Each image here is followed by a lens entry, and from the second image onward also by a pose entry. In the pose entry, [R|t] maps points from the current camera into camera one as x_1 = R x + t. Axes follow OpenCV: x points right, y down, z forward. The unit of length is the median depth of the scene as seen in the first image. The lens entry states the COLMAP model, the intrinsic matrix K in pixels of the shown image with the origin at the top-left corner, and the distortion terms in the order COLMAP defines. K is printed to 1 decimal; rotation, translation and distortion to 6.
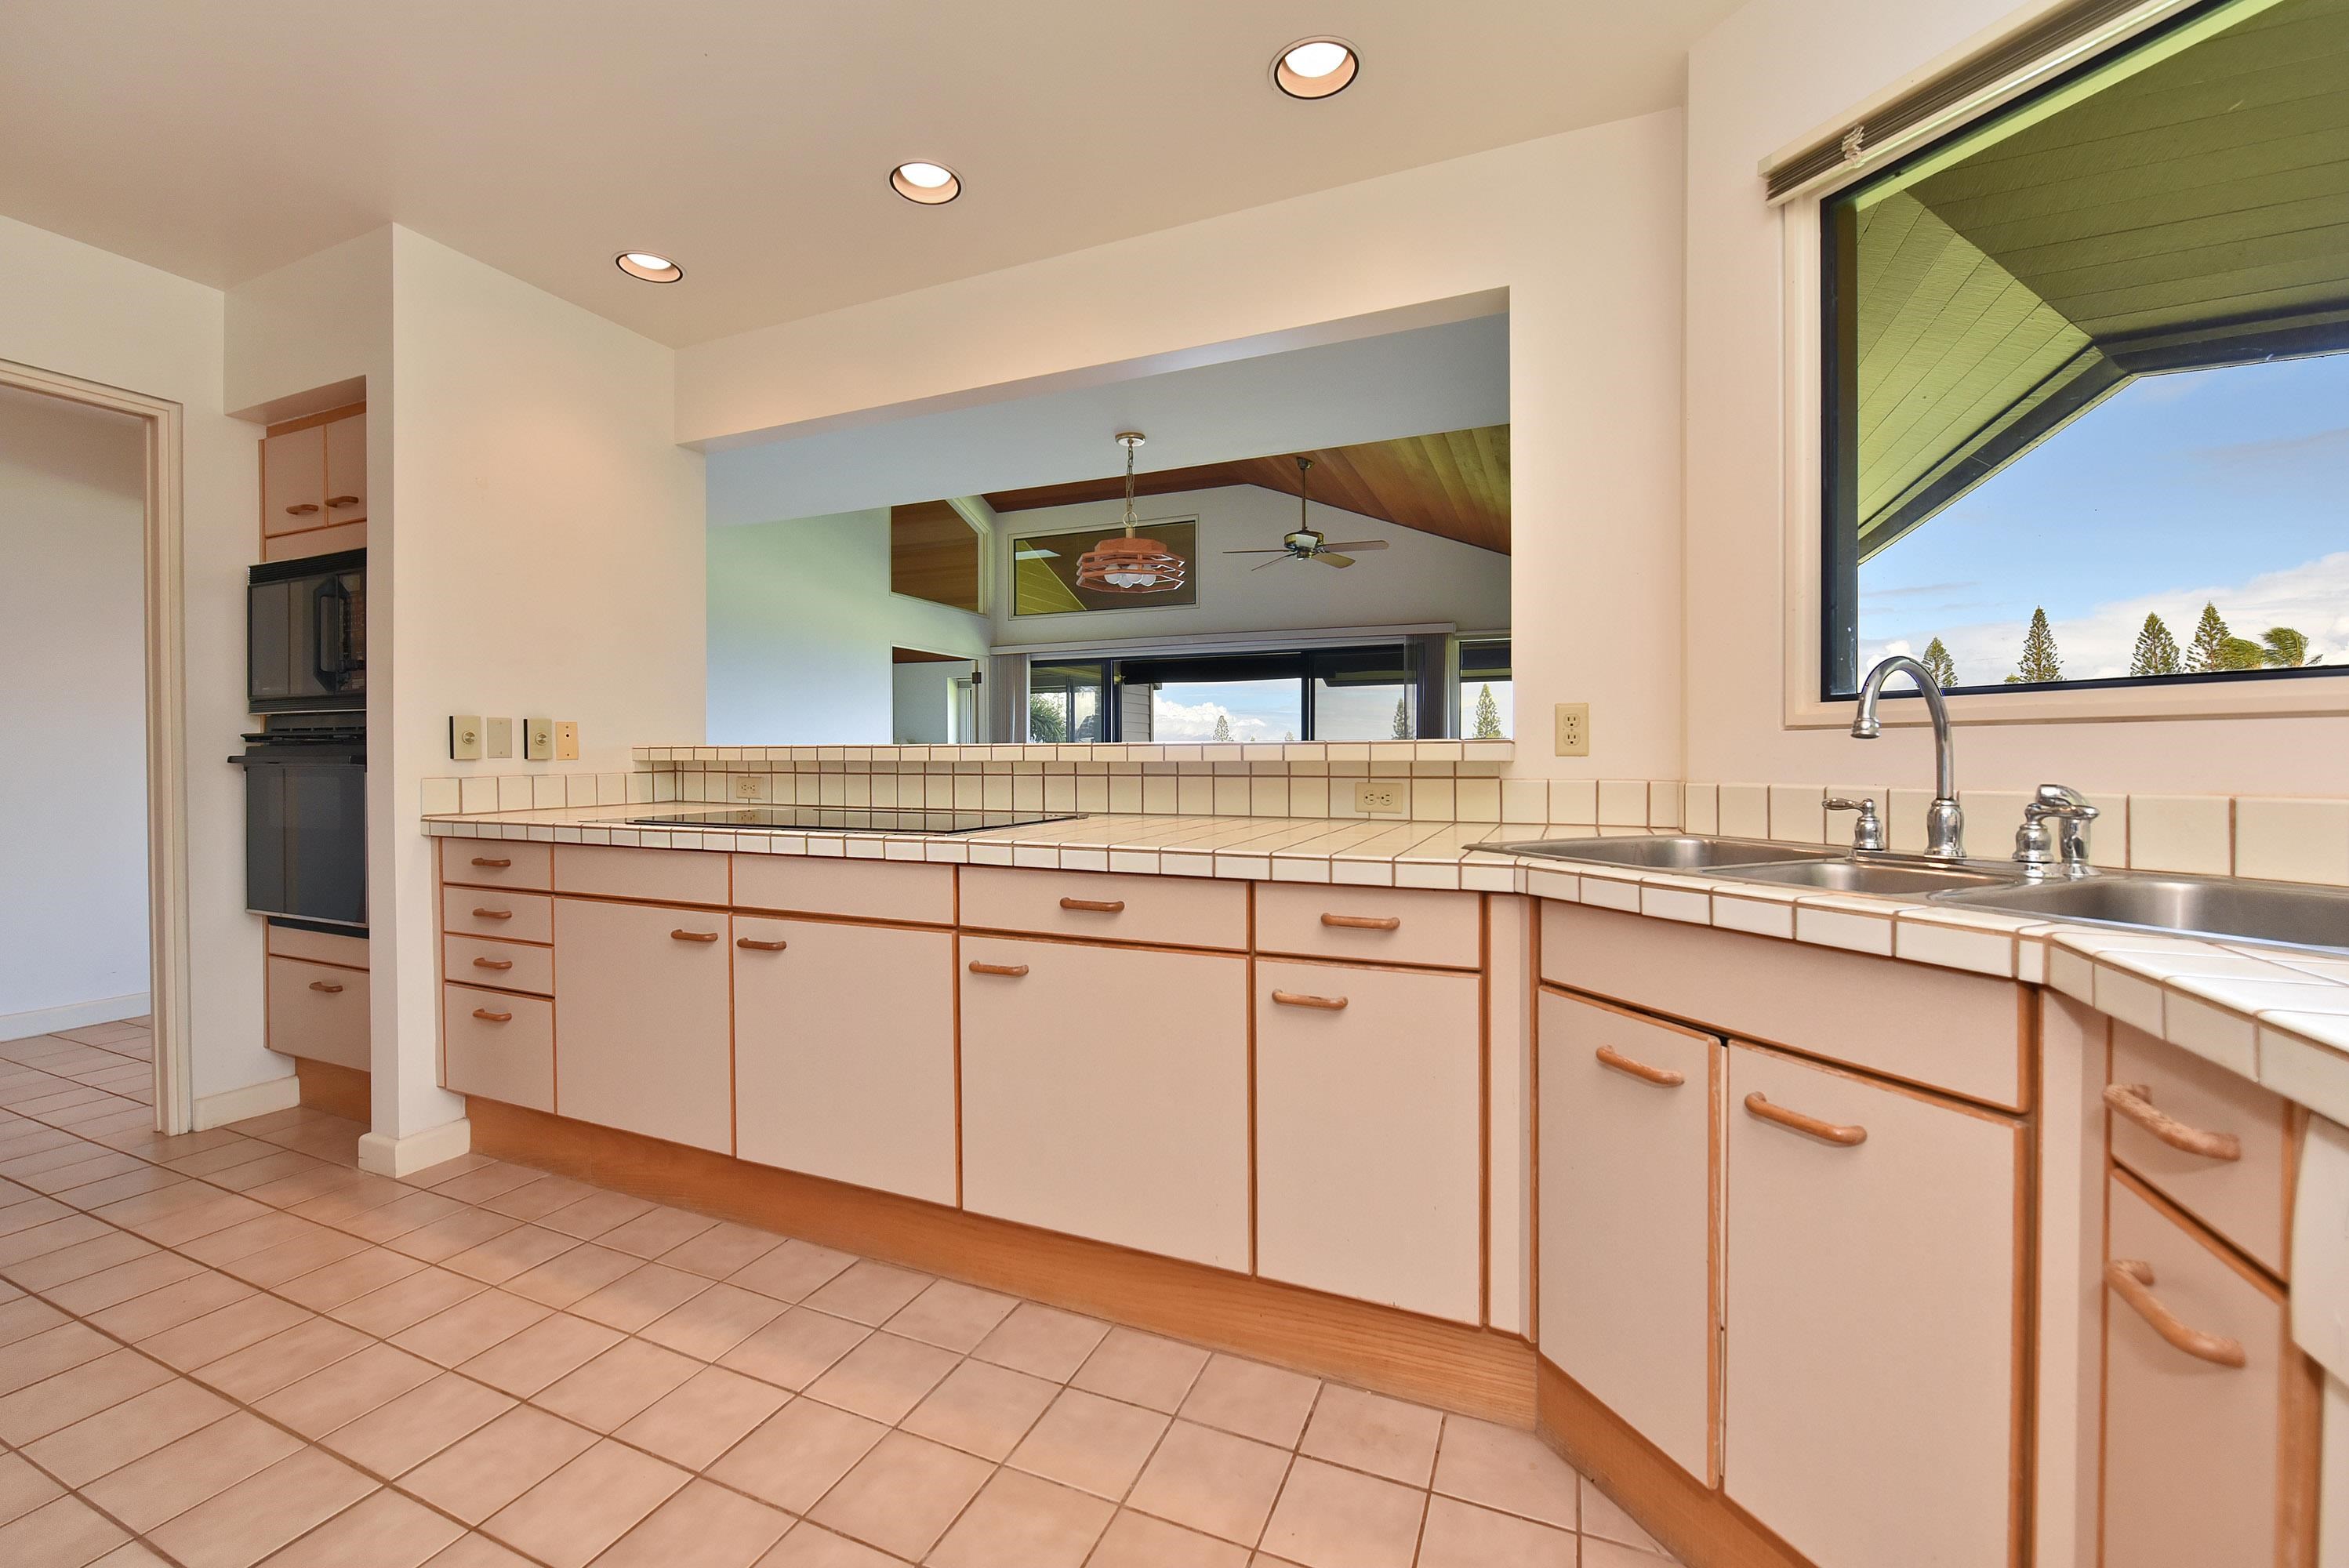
lens RADIAL K [[980.2, 0, 1169.8], [0, 980.2, 772.6], [0, 0, 1]] dist [-0.001537, 0.000044]
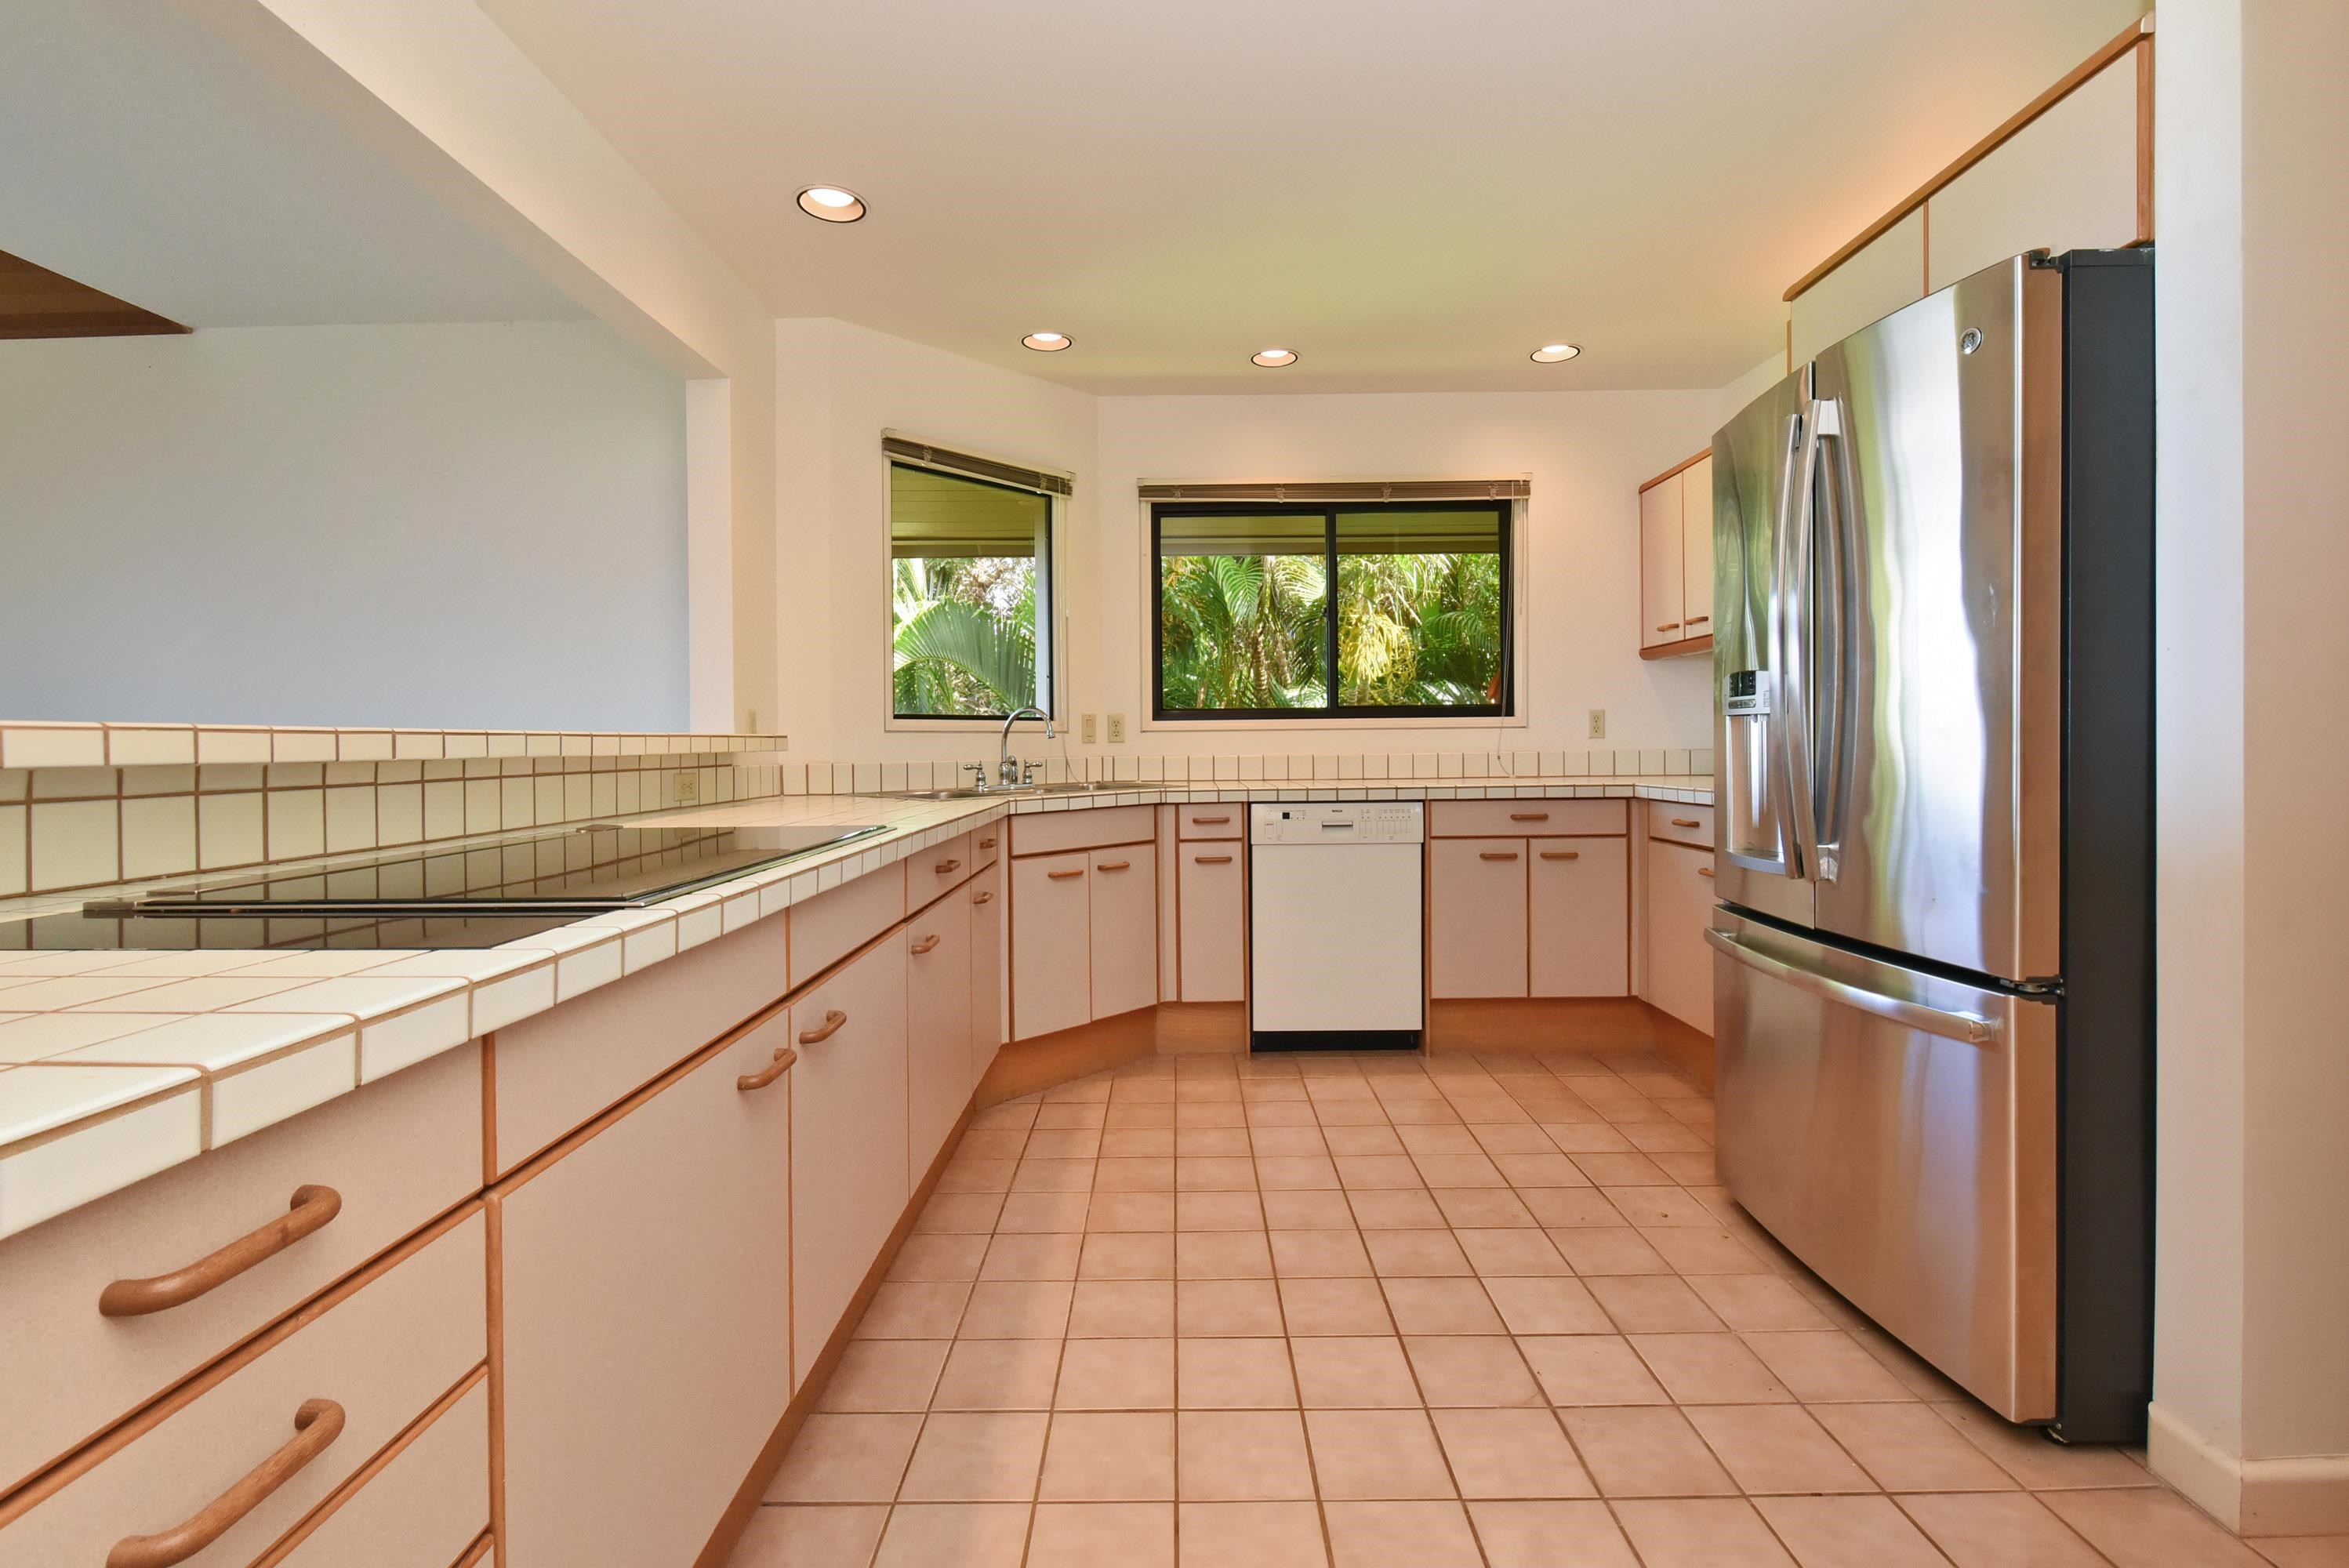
lens RADIAL K [[1019.7, 0, 1174.1], [0, 1019.7, 750.6], [0, 0, 1]] dist [0.000928, 0.000019]
pose [[-0.399243, -0.001479, 0.916844, -1.168894], [0.024434, 0.999626, 0.012253, -0.016762], [-0.916519, 0.027294, -0.399058, 1.062343]]
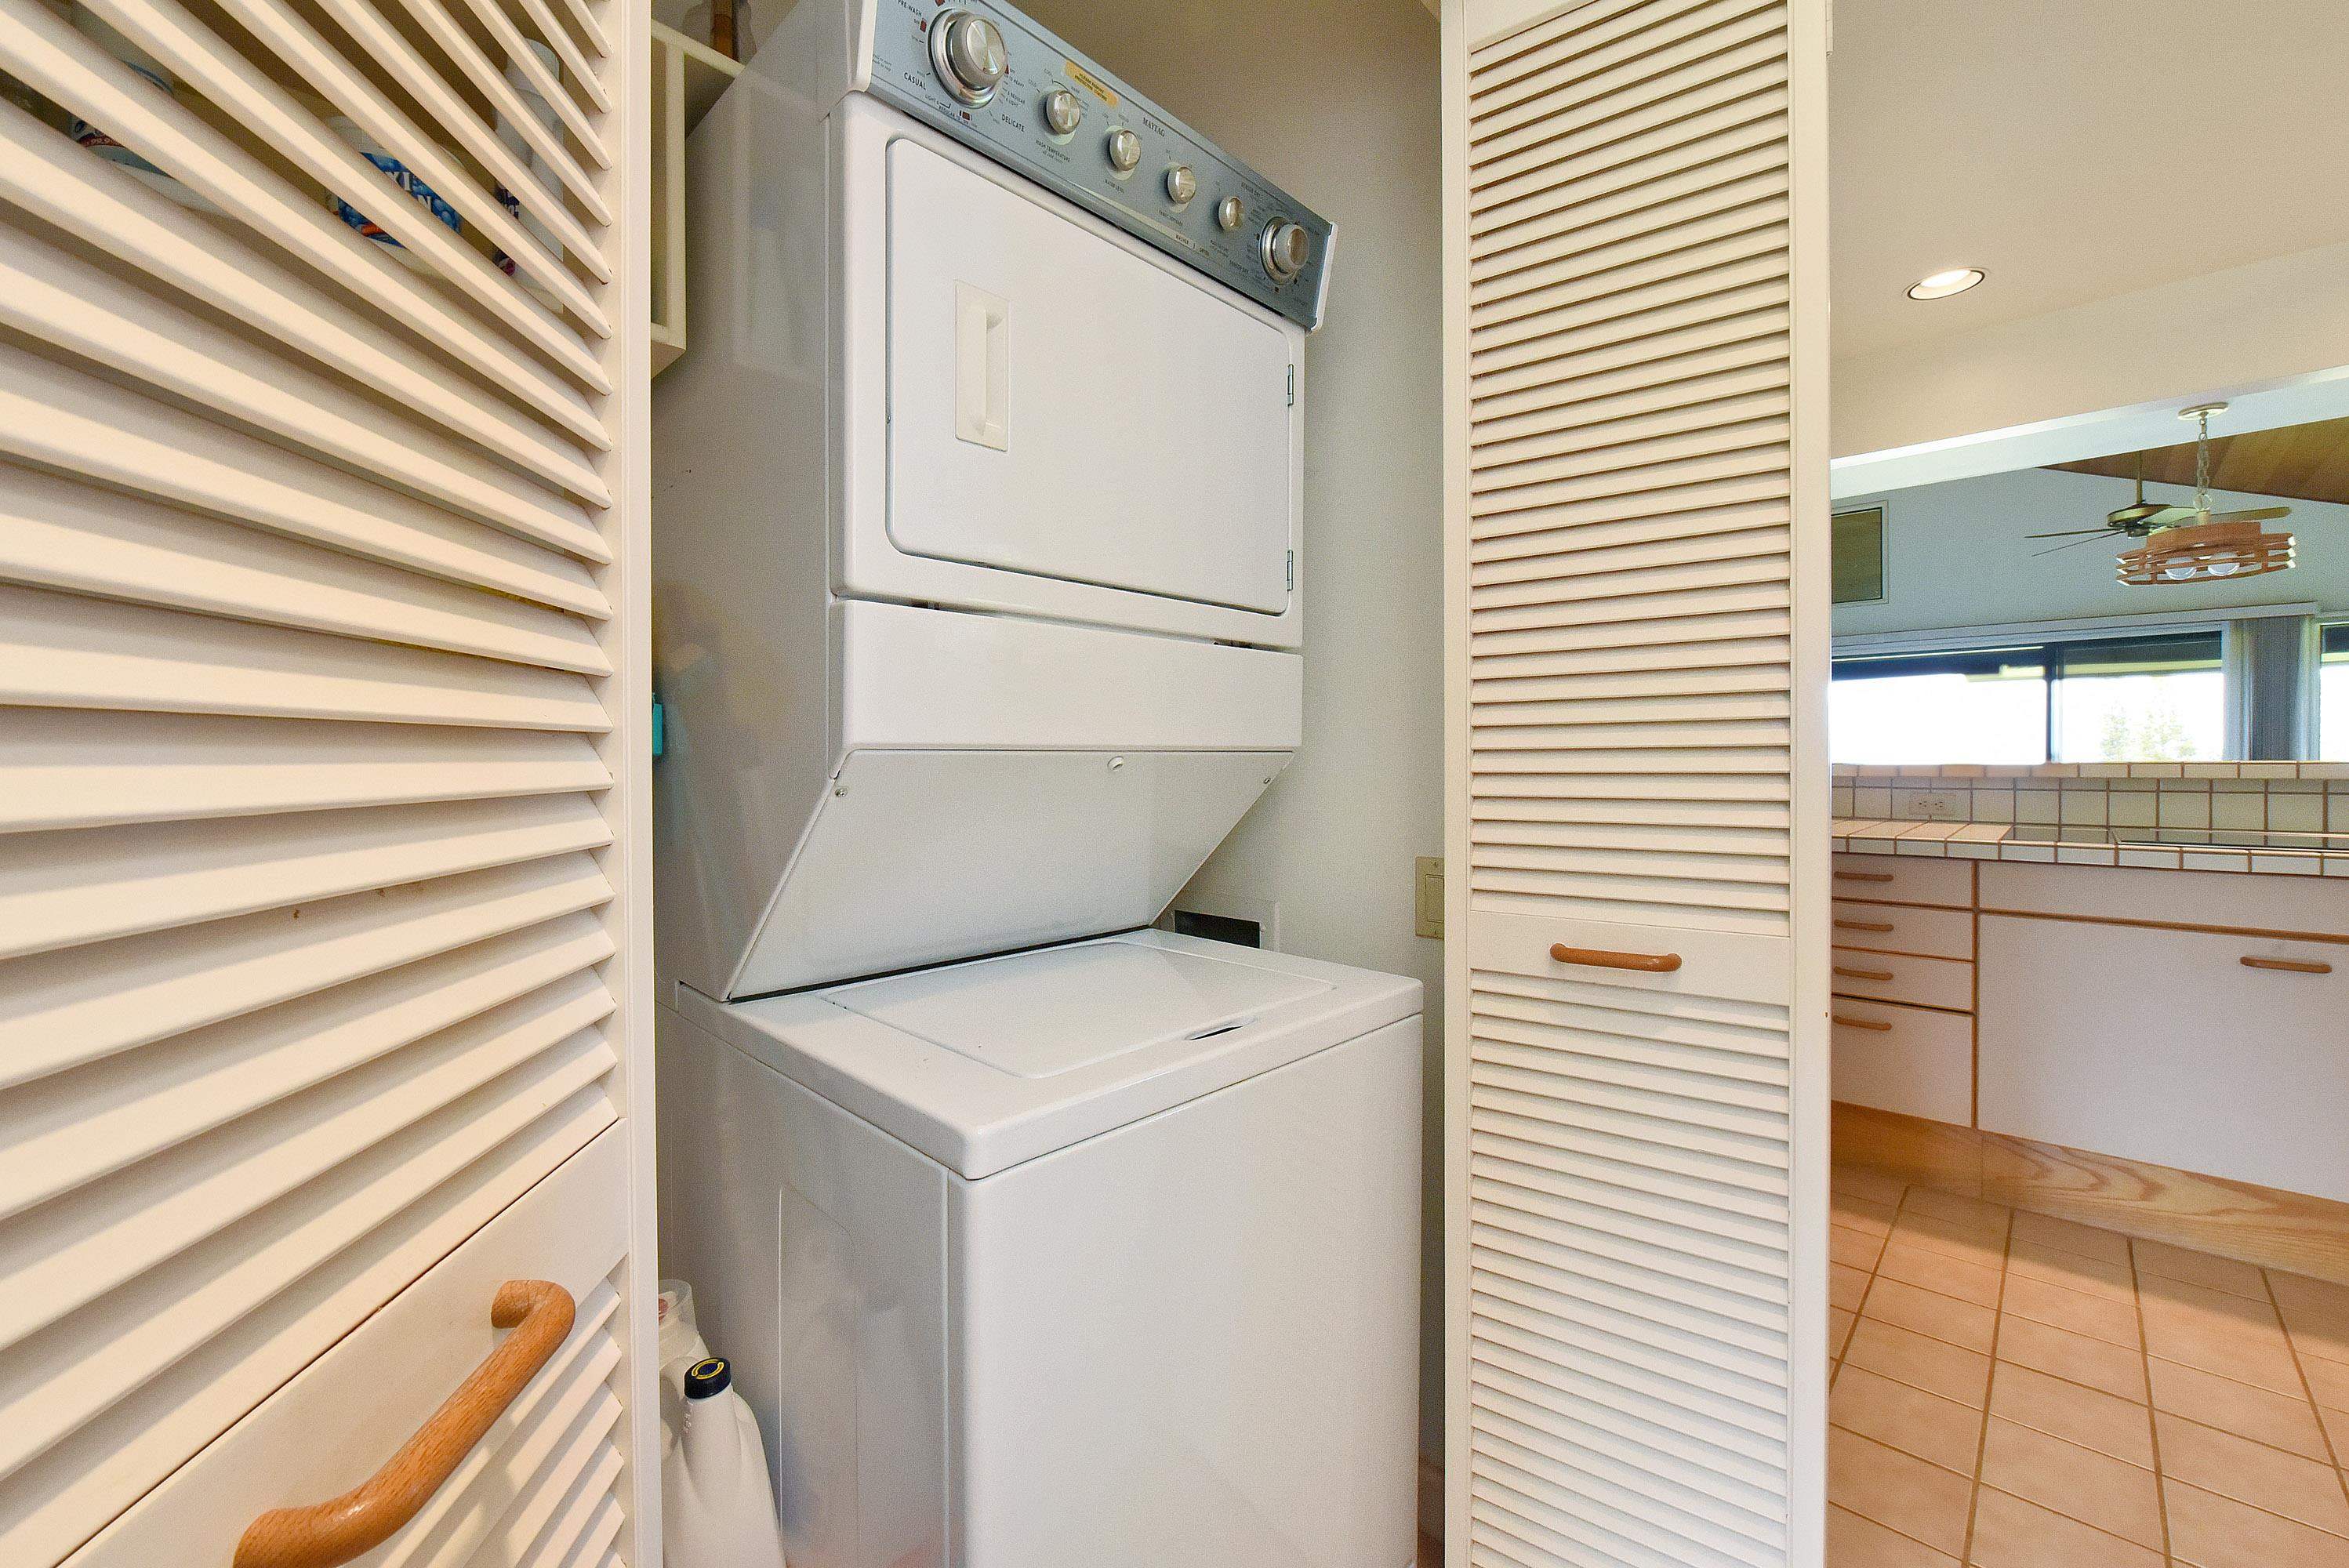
lens RADIAL K [[946.8, 0, 1161.6], [0, 946.8, 773.7], [0, 0, 1]] dist [-0.002327, -0.000179]
pose [[0.940413, 0.002423, -0.340024, -1.250496], [-0.004094, 0.999983, -0.004196, -0.011179], [0.340008, 0.005338, 0.940407, -0.235947]]
